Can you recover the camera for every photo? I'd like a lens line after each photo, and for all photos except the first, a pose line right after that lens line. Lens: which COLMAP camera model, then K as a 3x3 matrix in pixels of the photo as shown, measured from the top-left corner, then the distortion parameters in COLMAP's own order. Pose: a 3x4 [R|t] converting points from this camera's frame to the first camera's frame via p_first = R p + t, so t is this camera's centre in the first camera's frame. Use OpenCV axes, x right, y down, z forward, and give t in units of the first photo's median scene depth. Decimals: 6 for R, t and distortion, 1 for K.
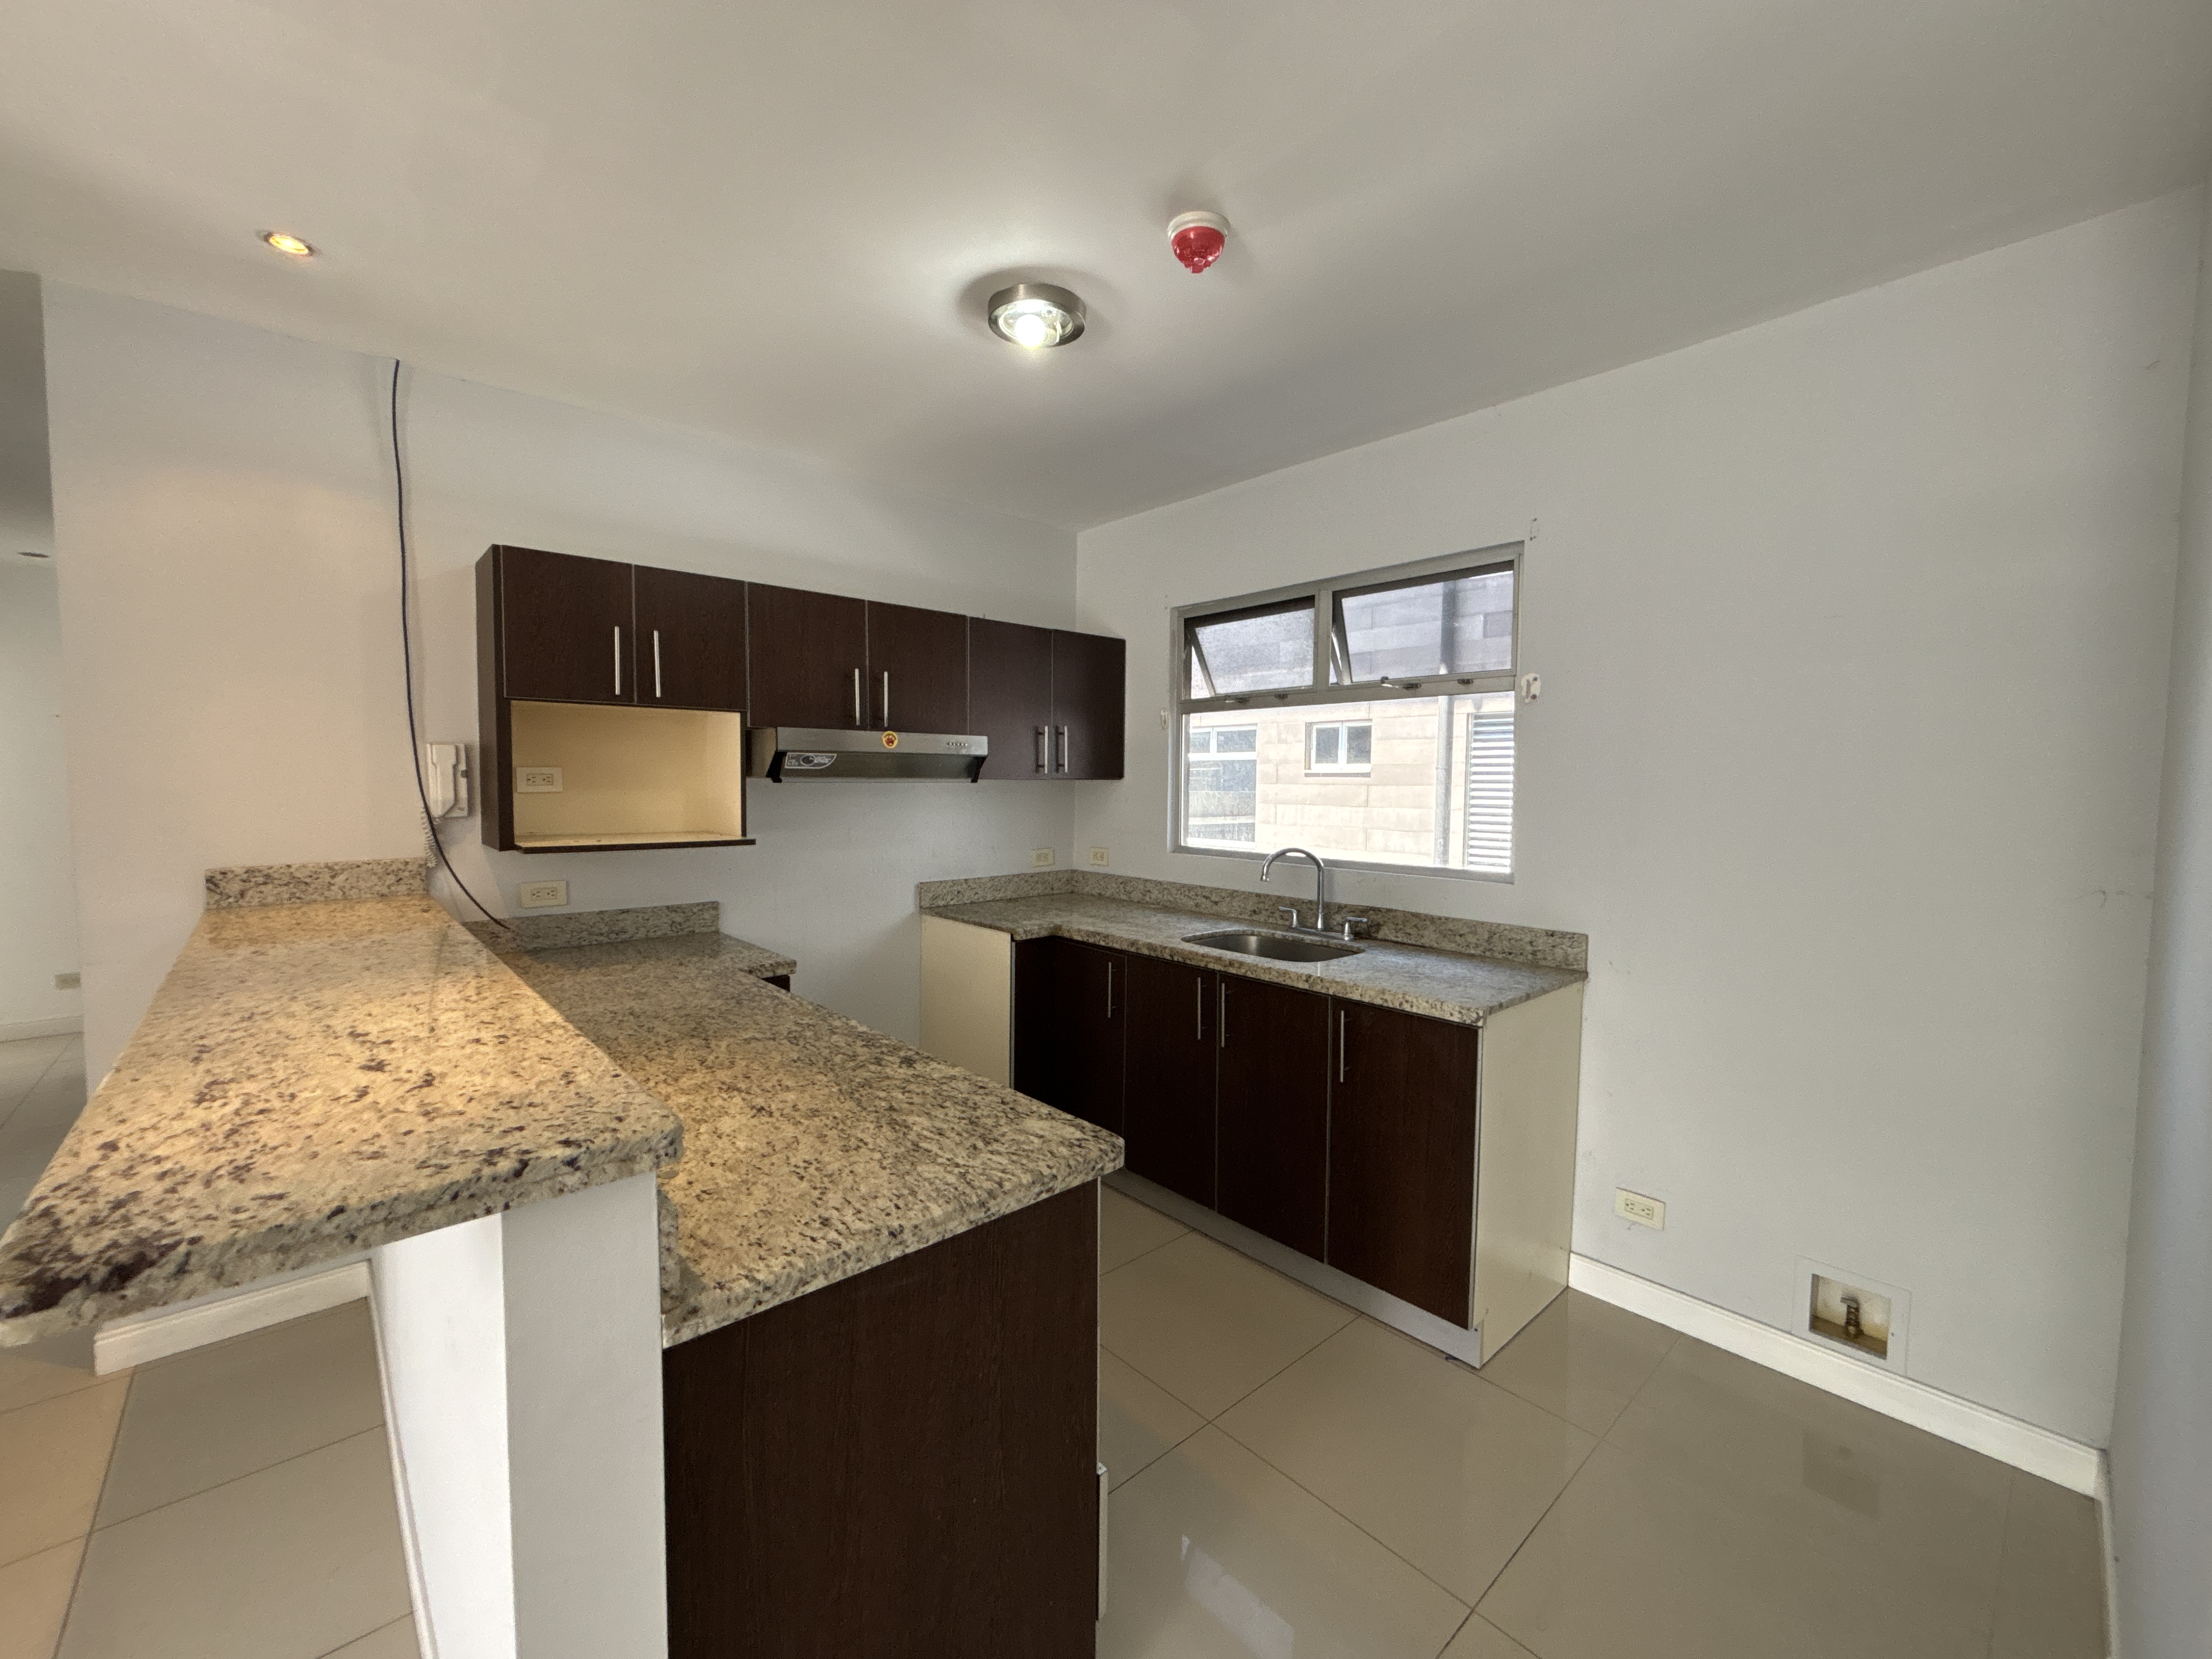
lens RADIAL K [[894.9, 0, 1106.0], [0, 894.9, 829.5], [0, 0, 1]] dist [-0.003442, -0.000403]
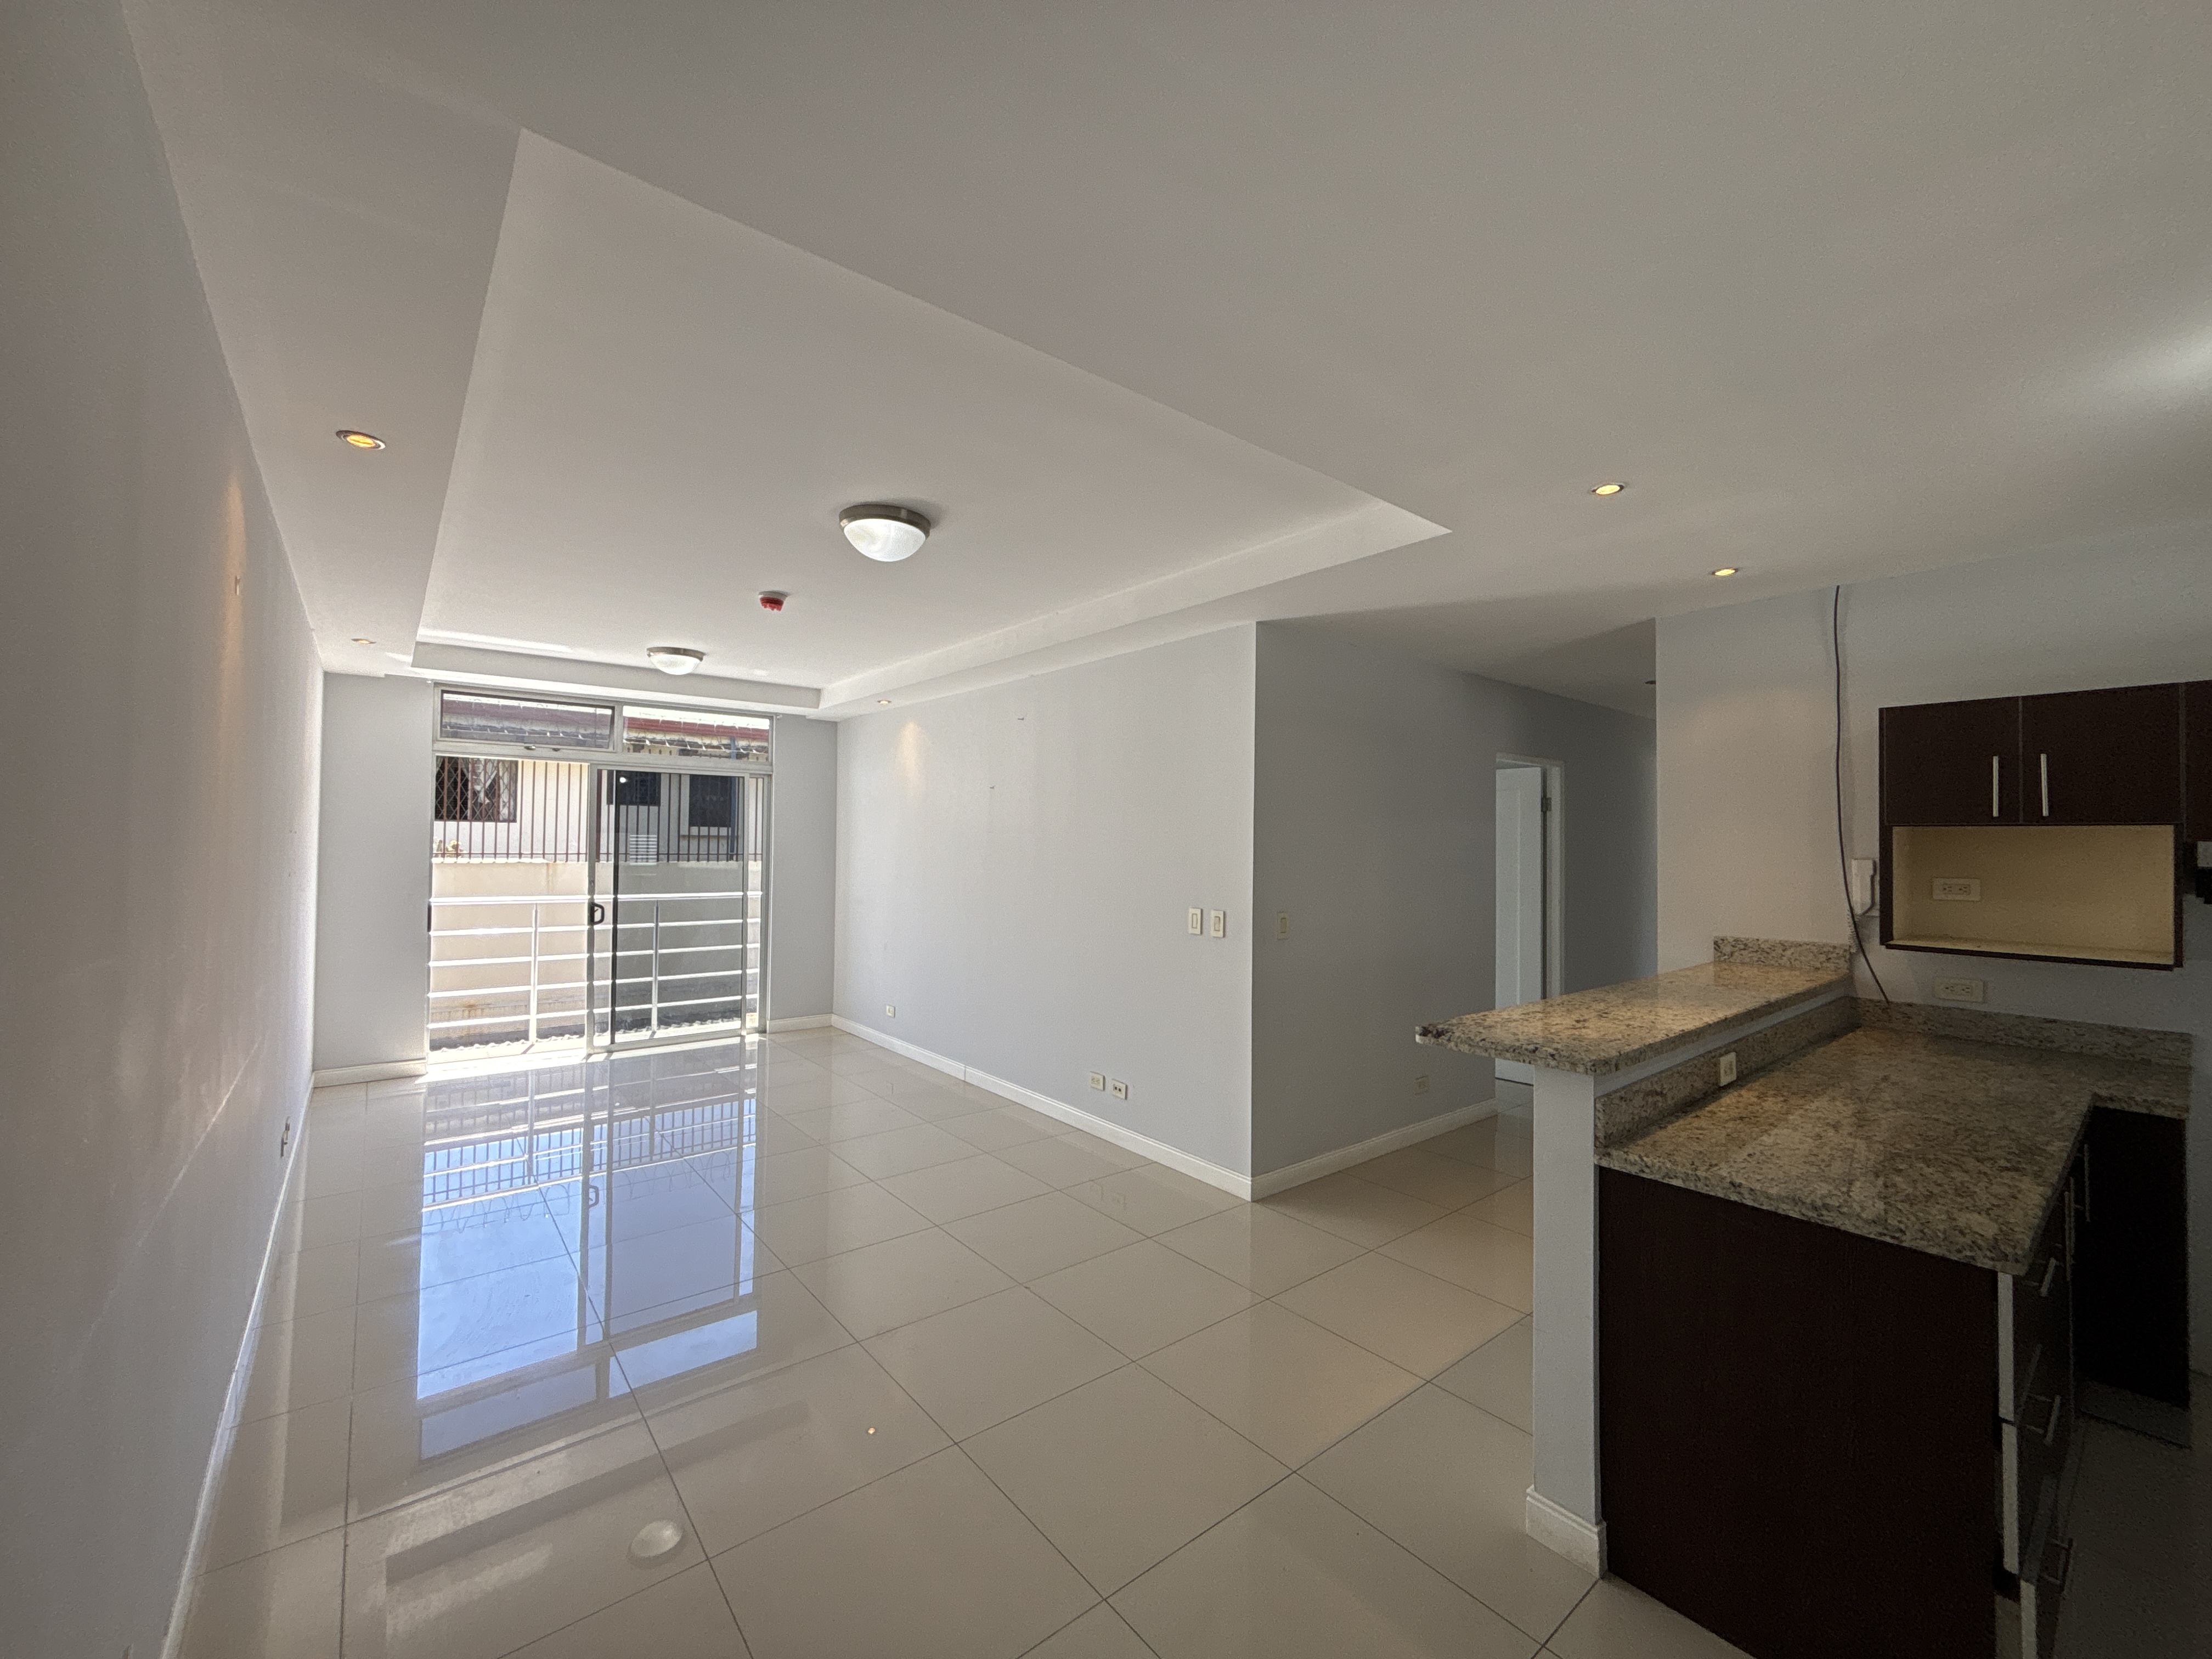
lens RADIAL K [[893.1, 0, 1109.5], [0, 893.1, 824.3], [0, 0, 1]] dist [0.016822, -0.000152]
pose [[-0.045835, -0.031378, -0.998456, 0.674888], [-0.067173, 0.997341, -0.028260, -0.037896], [0.996688, 0.065774, -0.047820, -0.047287]]
